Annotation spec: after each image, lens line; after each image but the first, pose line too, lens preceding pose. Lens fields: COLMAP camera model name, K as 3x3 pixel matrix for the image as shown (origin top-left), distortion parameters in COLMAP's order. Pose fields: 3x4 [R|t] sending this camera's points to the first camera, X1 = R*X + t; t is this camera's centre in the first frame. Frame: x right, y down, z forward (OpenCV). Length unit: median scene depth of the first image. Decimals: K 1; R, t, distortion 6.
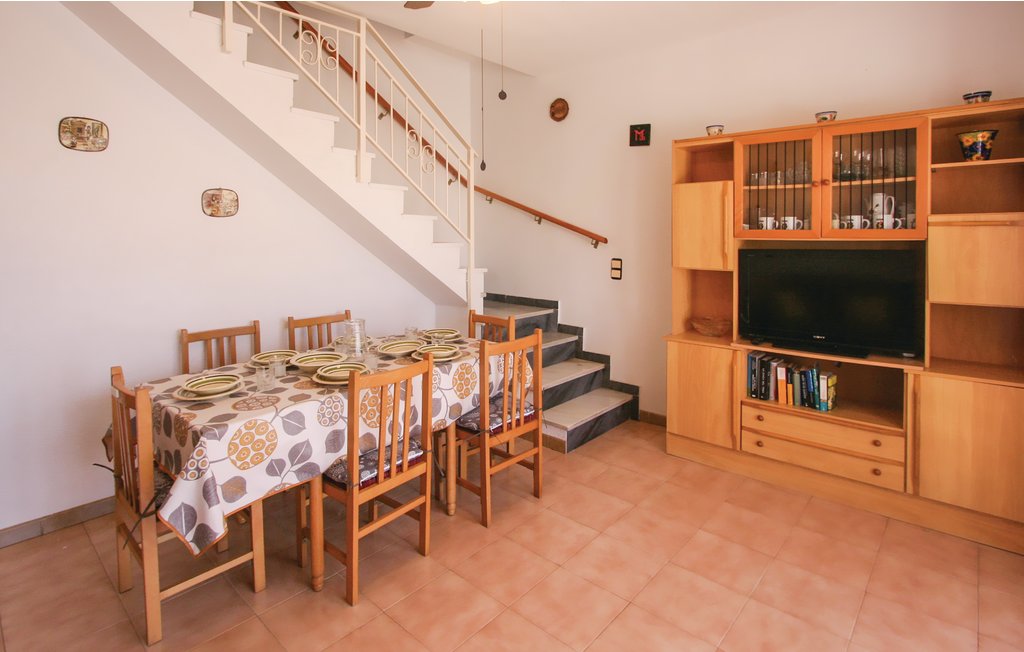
lens RADIAL K [[513.0, 0, 513.5], [0, 513.0, 358.9], [0, 0, 1]] dist [-0.000518, 0.000119]
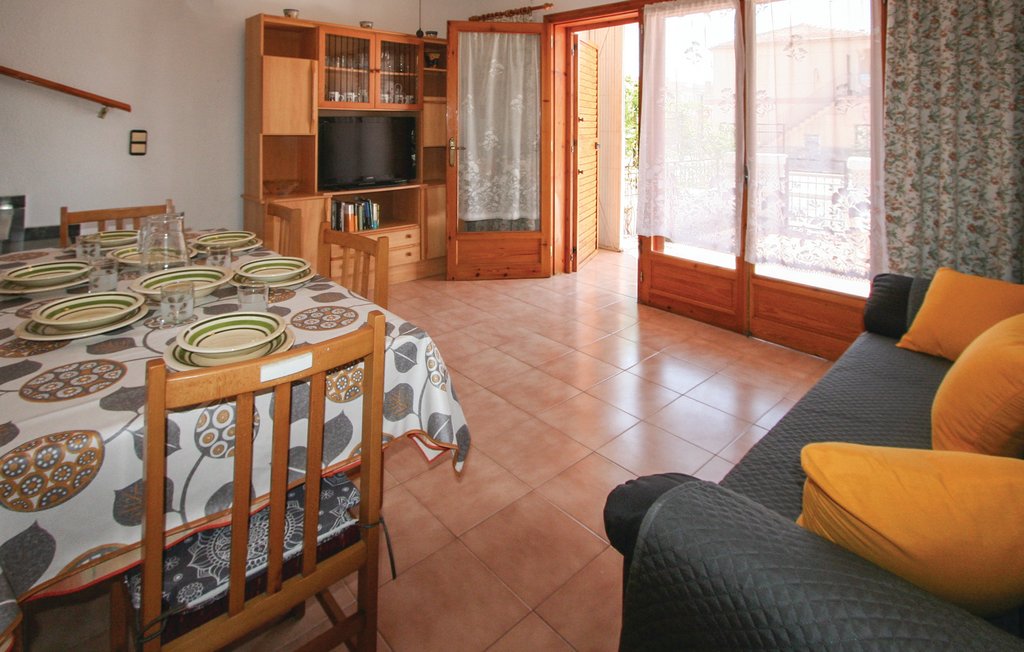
lens RADIAL K [[514.0, 0, 512.0], [0, 514.0, 326.0], [0, 0, 1]] dist [-0.000545, -0.000161]
pose [[0.119127, -0.365456, 0.923174, -0.890055], [0.221071, 0.916218, 0.334175, -0.055263], [-0.967955, 0.164278, 0.189938, 0.367182]]
